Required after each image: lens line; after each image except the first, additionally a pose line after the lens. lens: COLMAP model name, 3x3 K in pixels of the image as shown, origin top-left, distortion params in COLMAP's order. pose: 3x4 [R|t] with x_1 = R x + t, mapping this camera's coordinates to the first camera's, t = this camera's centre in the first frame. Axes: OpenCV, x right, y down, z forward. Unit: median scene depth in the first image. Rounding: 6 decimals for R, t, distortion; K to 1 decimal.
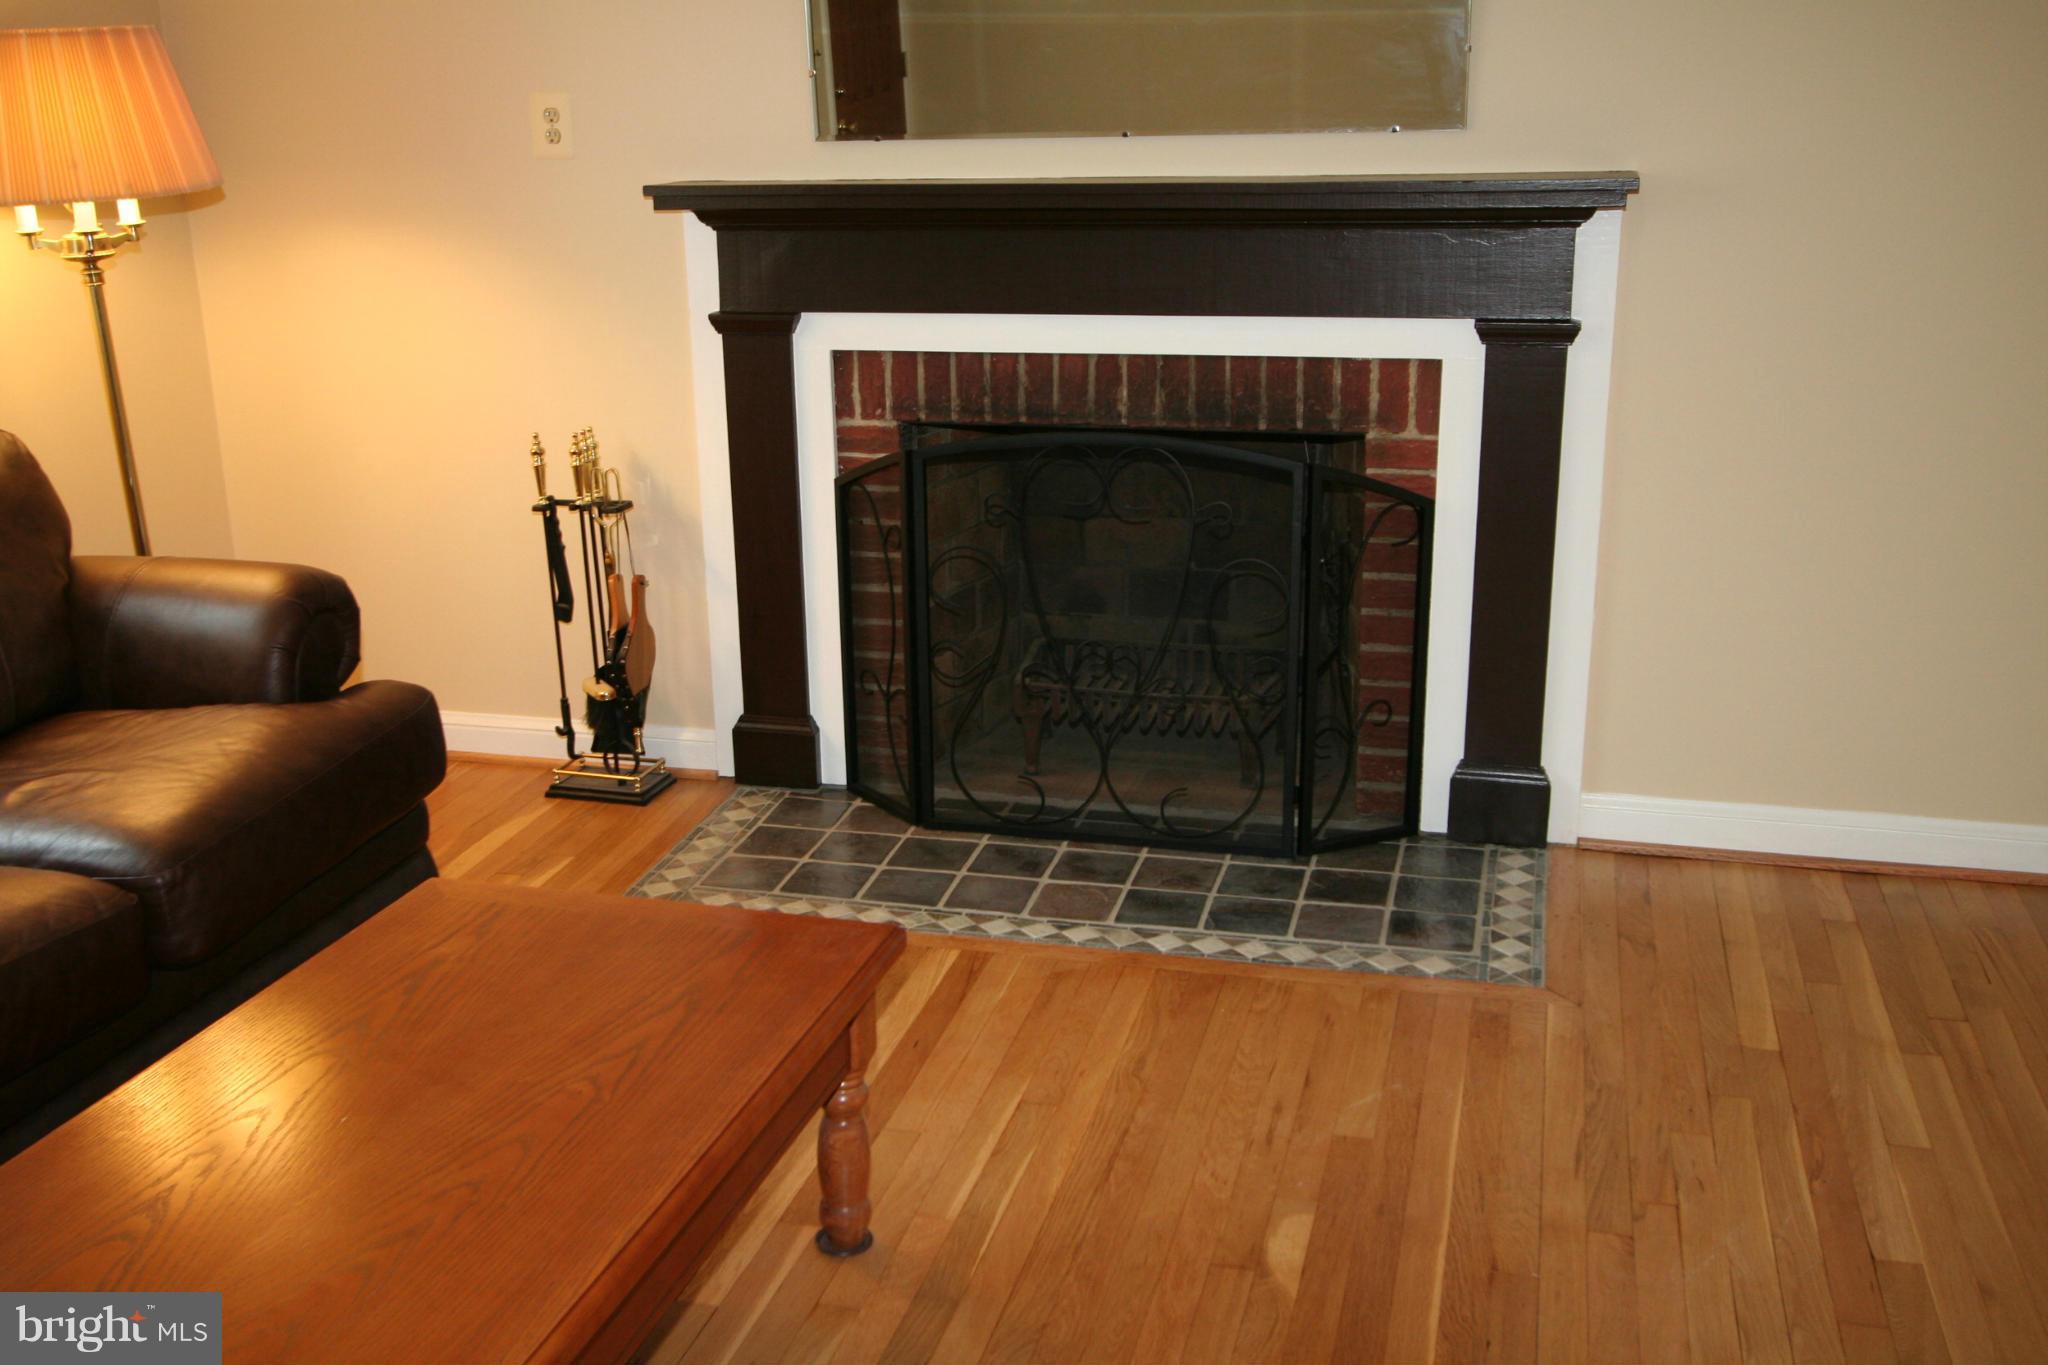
lens RADIAL K [[2054.5, 0, 1007.8], [0, 2054.5, 685.5], [0, 0, 1]] dist [0.026405, 0.000000]
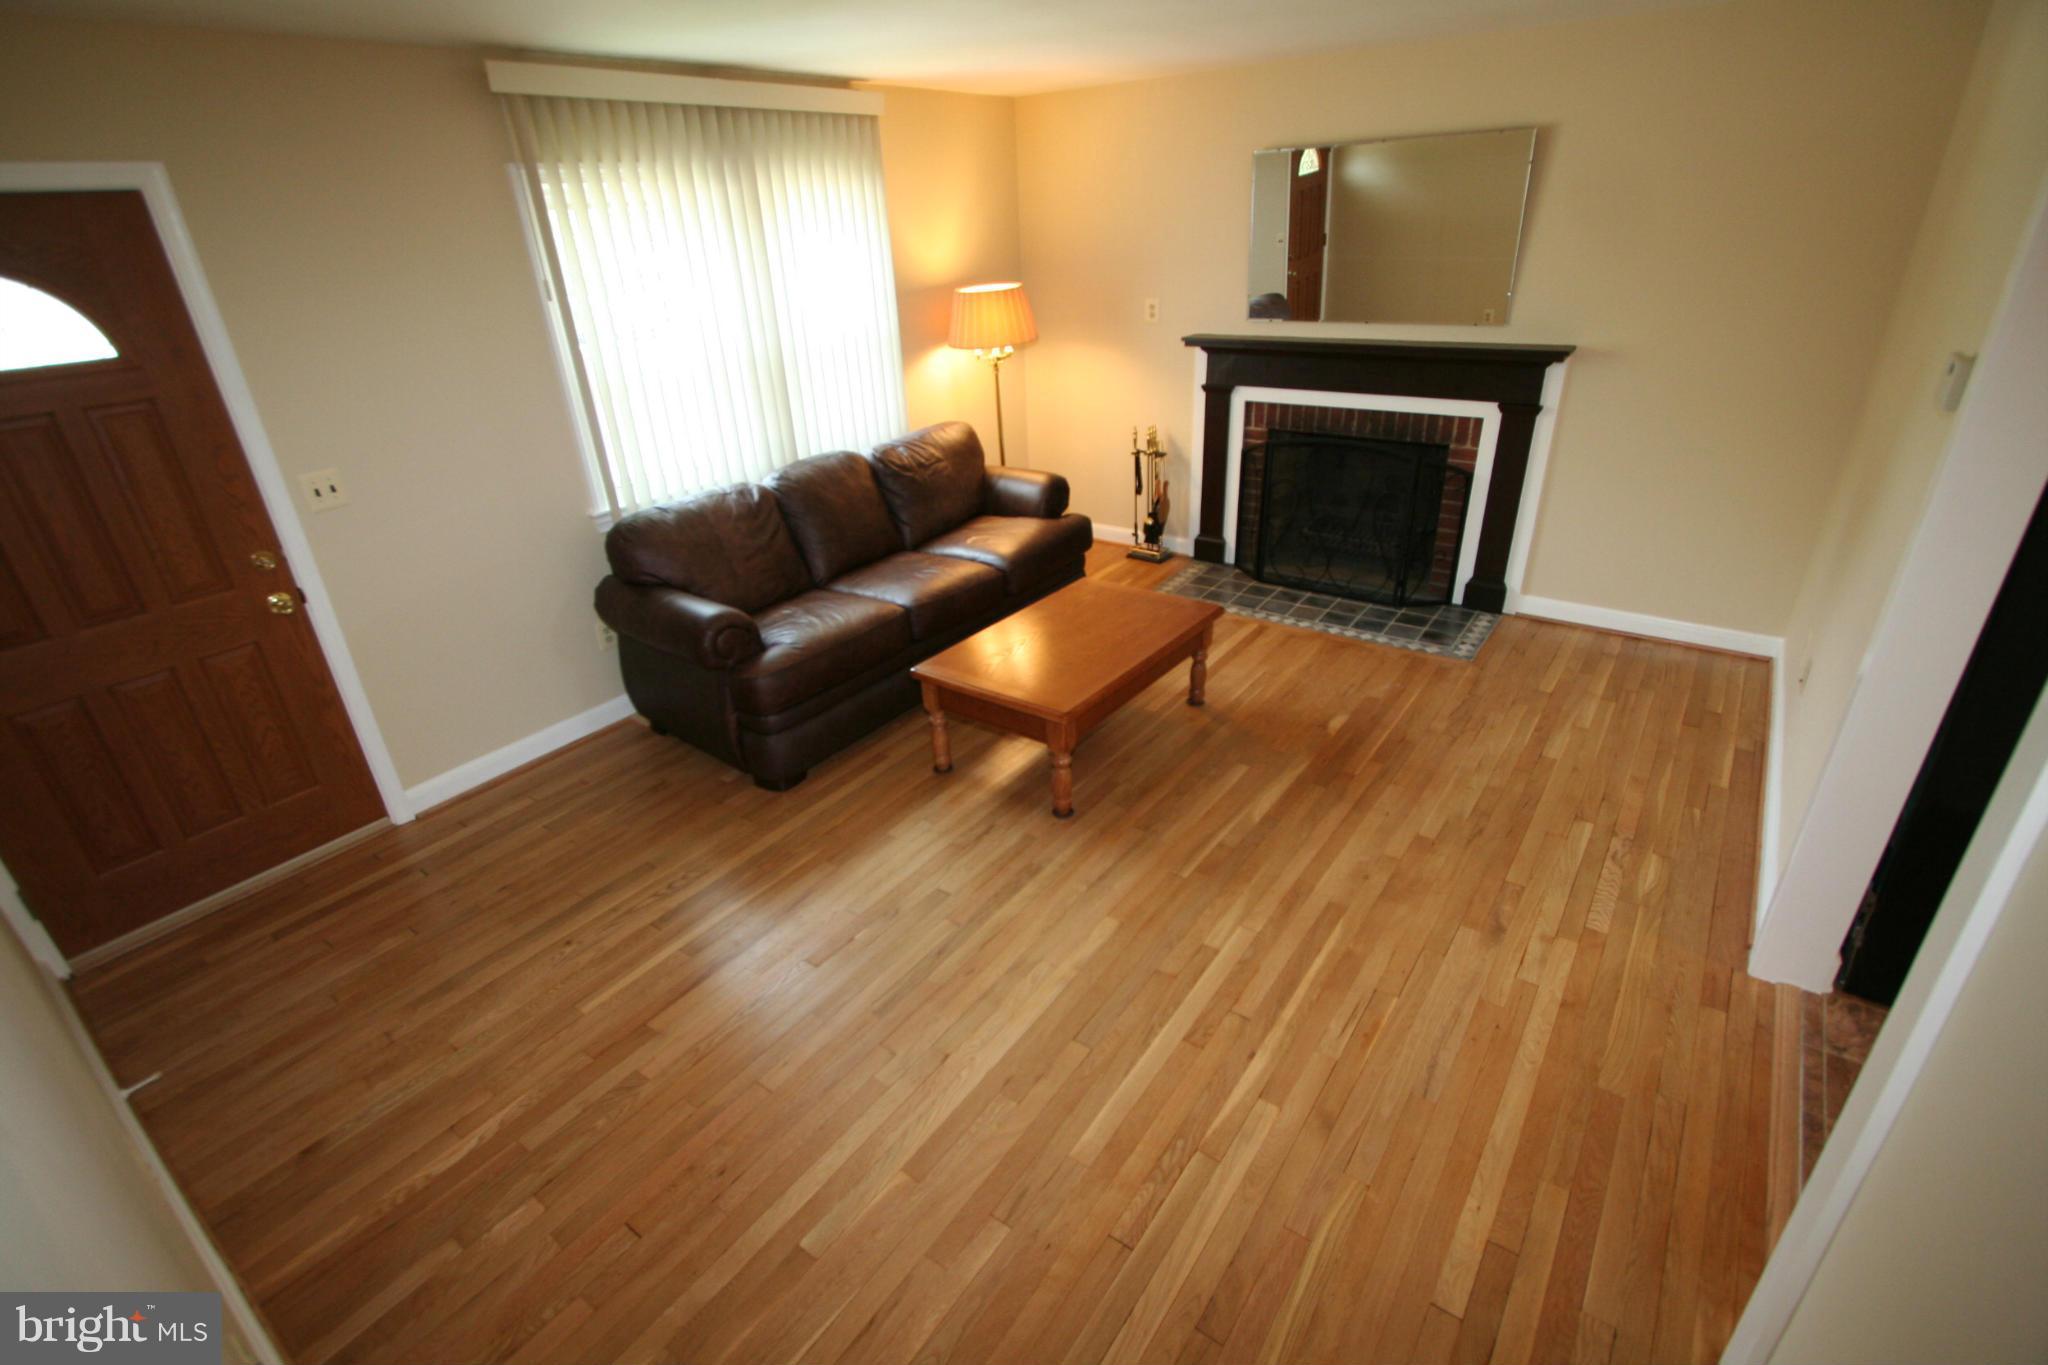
lens RADIAL K [[947.7, 0, 1014.7], [0, 947.7, 674.3], [0, 0, 1]] dist [-0.014466, 0.002496]
pose [[0.934653, 0.134880, -0.328986, 0.092965], [-0.077704, 0.980375, 0.181184, -0.014232], [0.346967, -0.143781, 0.926791, -0.318627]]
